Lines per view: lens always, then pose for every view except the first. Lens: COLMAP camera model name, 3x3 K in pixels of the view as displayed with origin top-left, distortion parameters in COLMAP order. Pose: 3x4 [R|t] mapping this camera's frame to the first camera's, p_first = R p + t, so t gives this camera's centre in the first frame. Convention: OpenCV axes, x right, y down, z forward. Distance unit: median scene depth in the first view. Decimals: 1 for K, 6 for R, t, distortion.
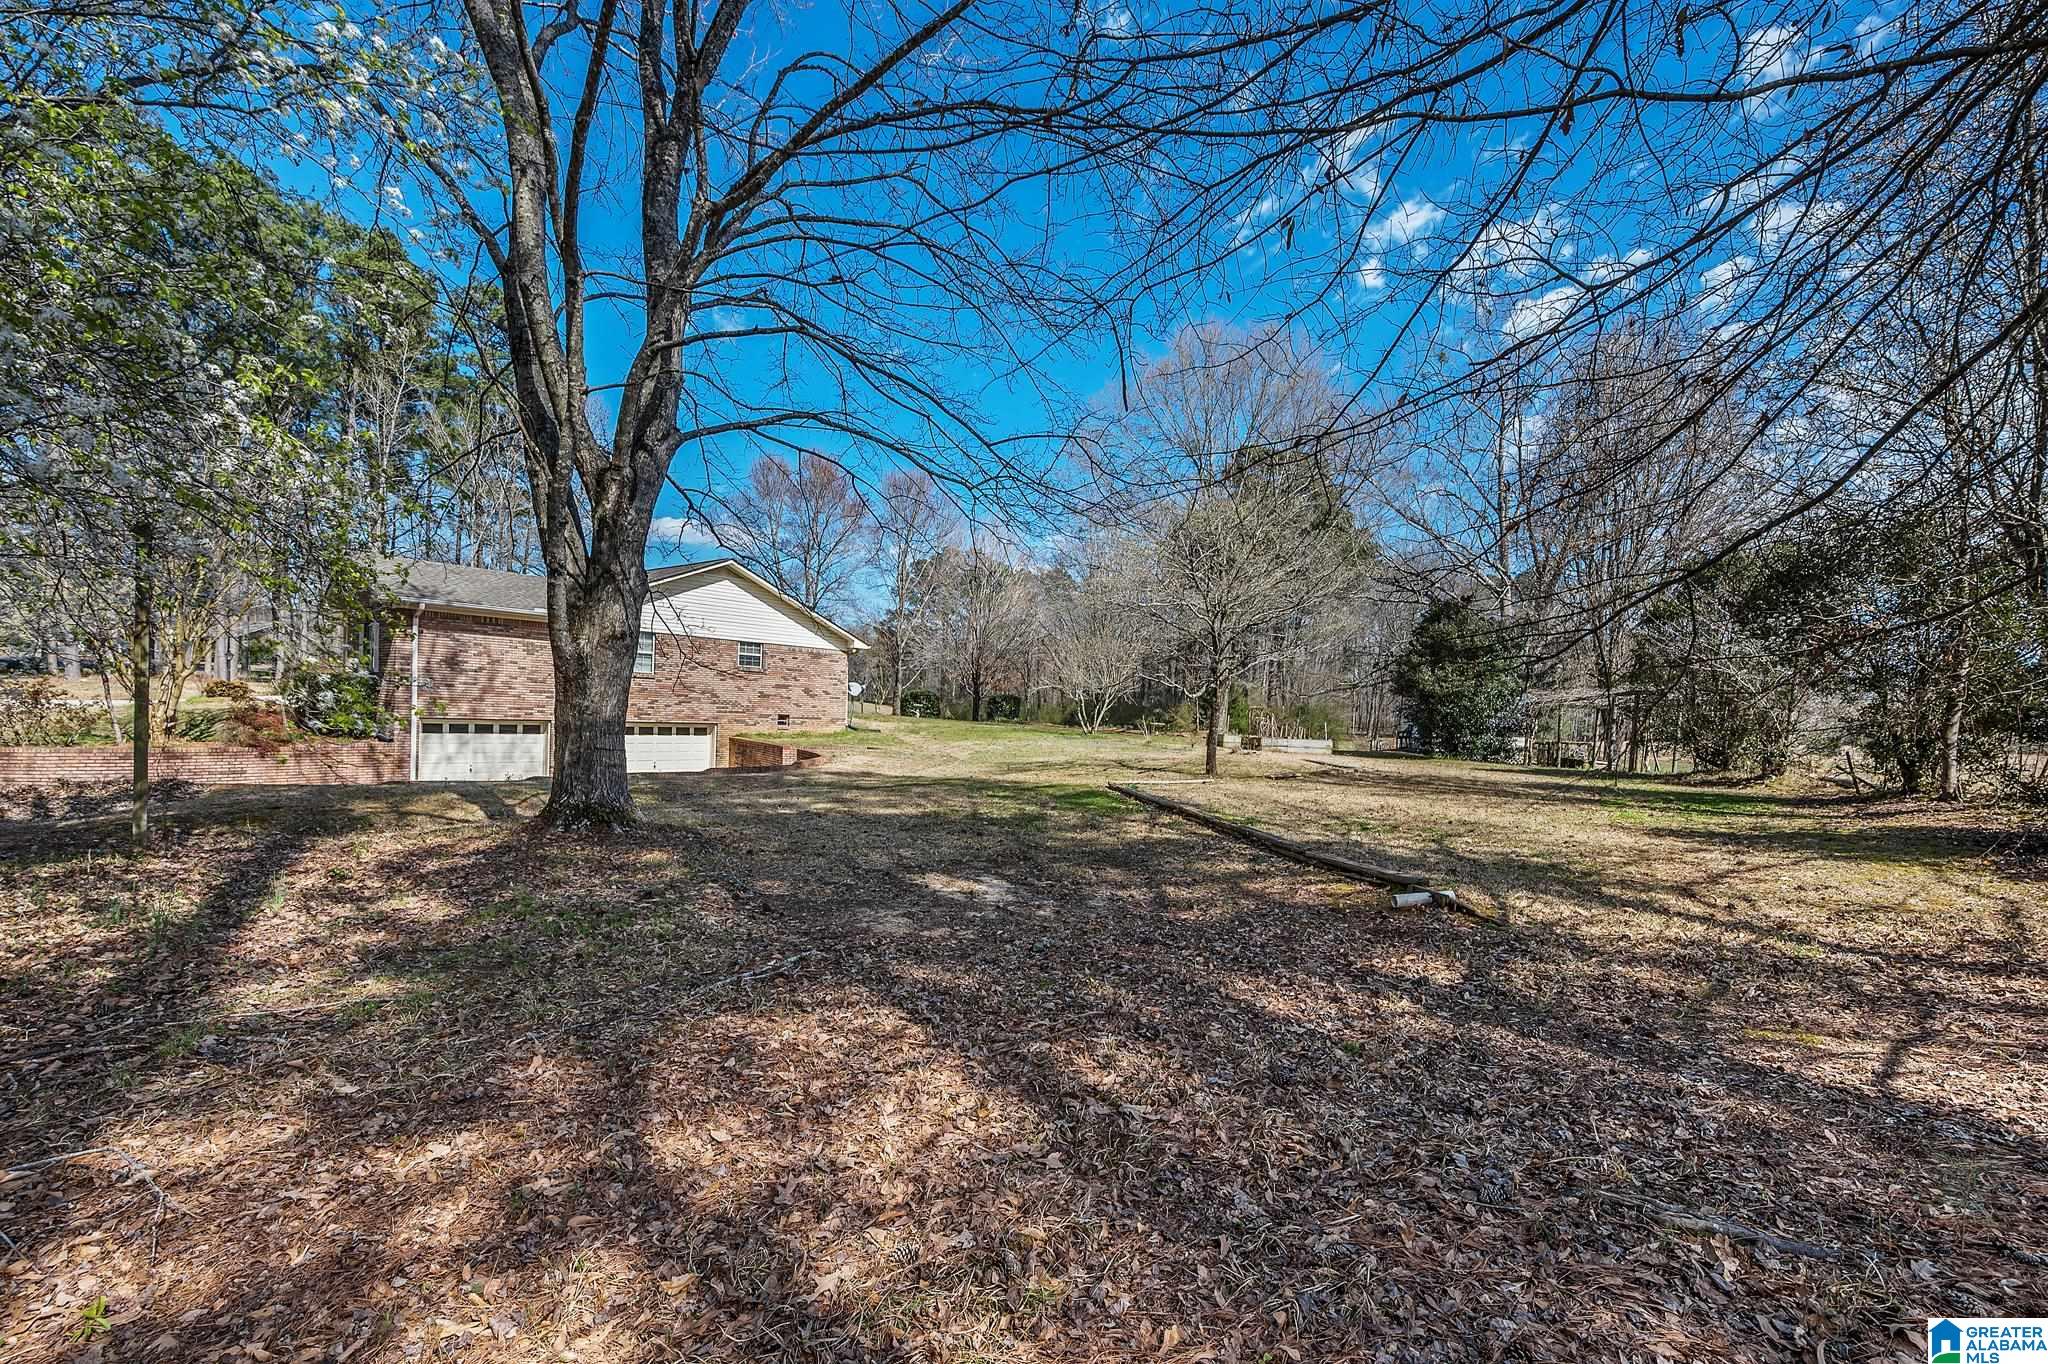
lens RADIAL K [[888.3, 0, 1031.3], [0, 888.3, 725.6], [0, 0, 1]] dist [-0.001293, -0.000423]
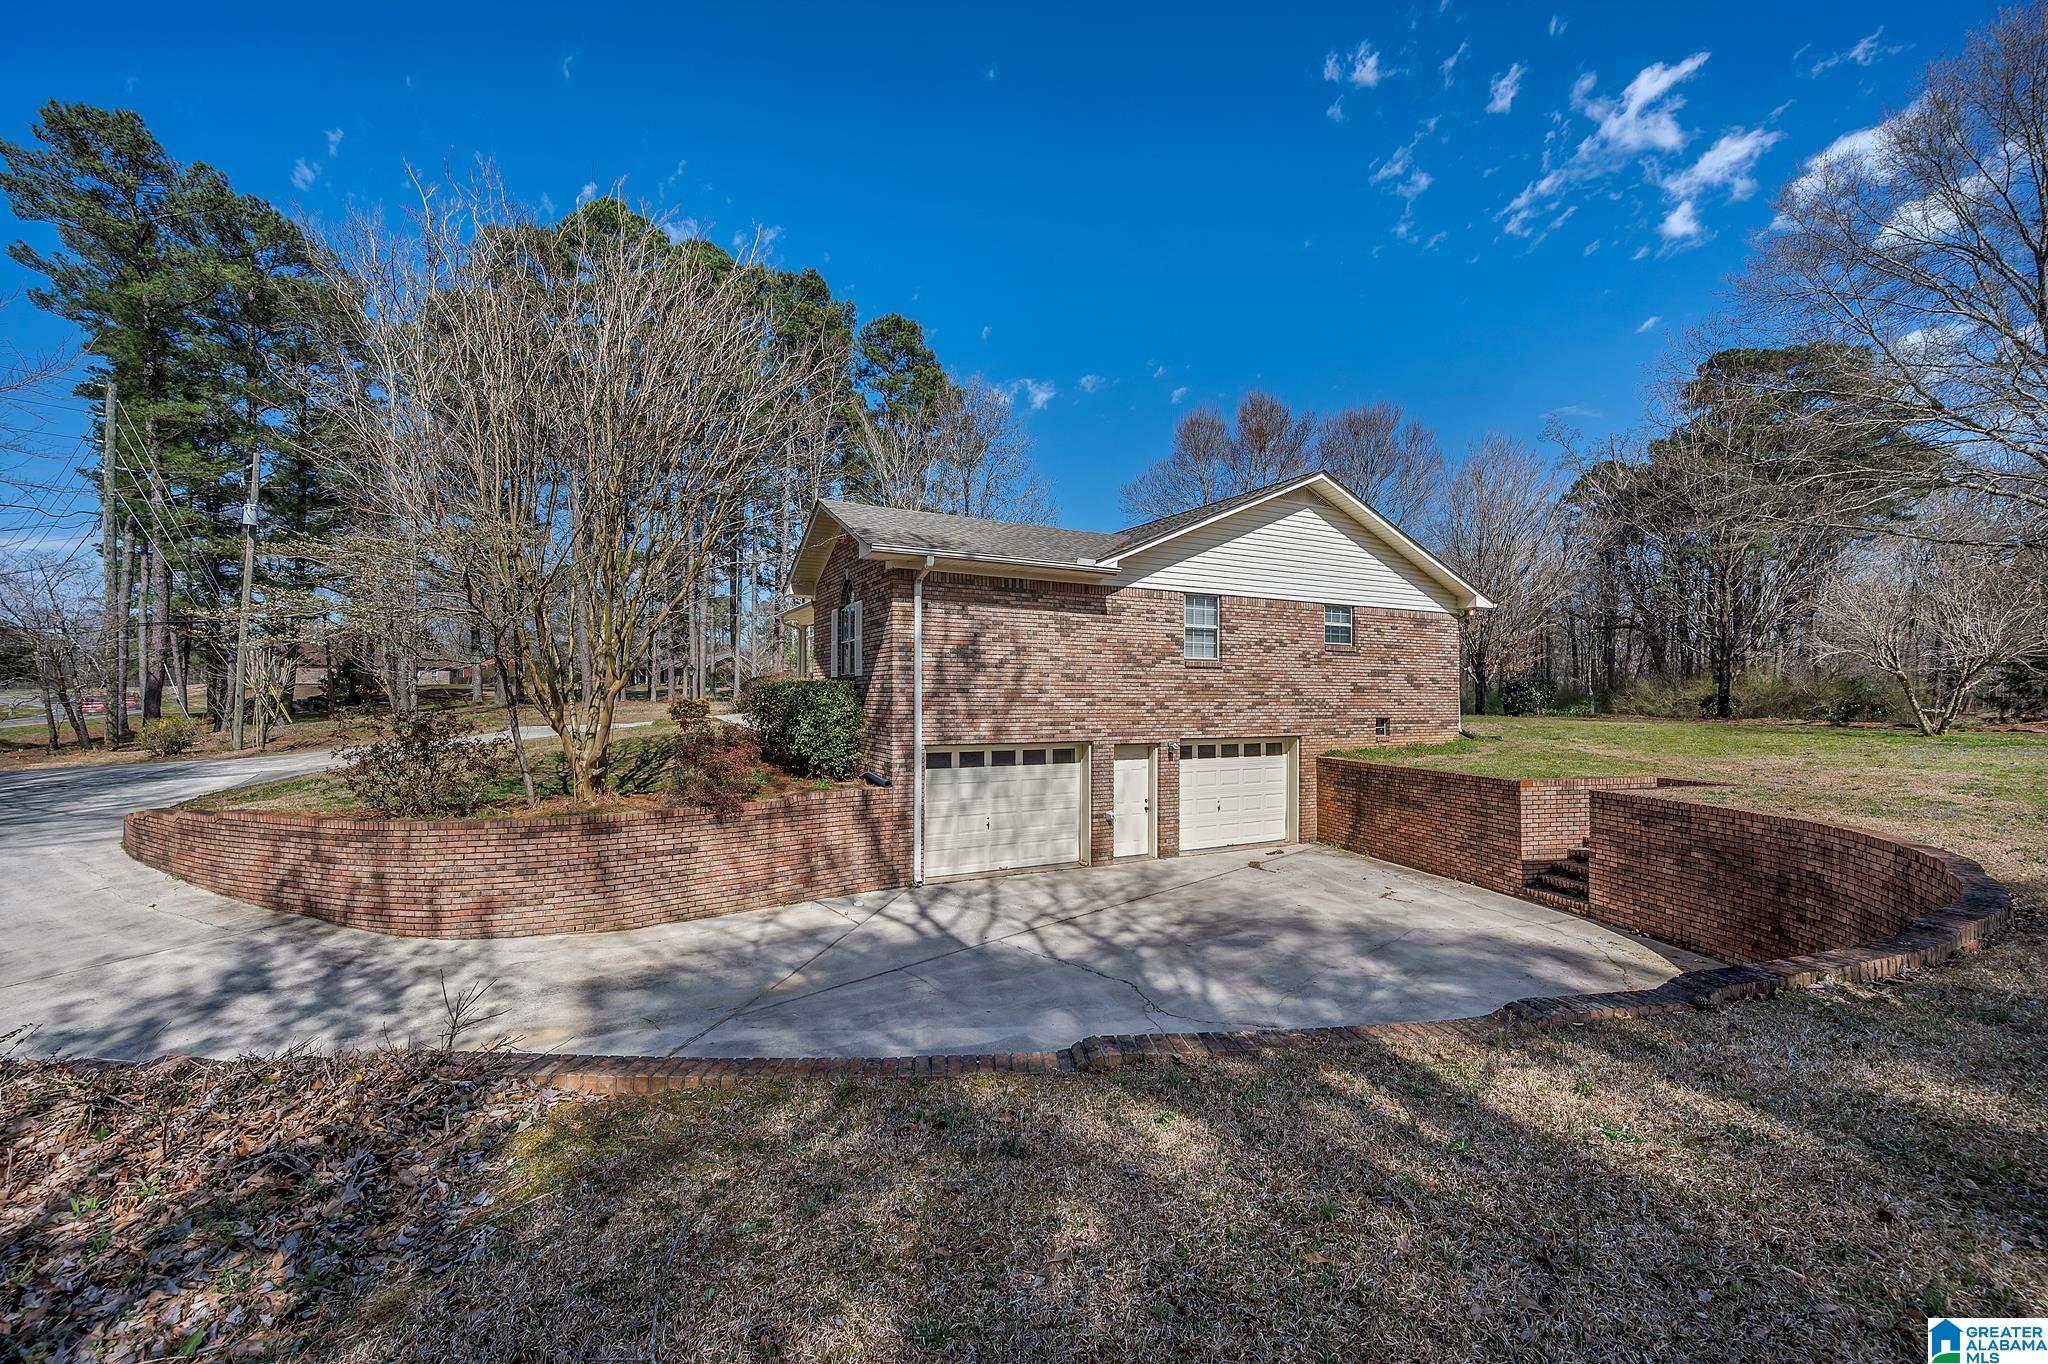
lens RADIAL K [[812.8, 0, 1023.2], [0, 812.8, 692.2], [0, 0, 1]] dist [0.000277, -0.000099]
pose [[0.934434, -0.042990, -0.353533, -0.404907], [0.031114, 0.998746, -0.039209, -0.020360], [0.354776, 0.025638, 0.934600, 0.472503]]
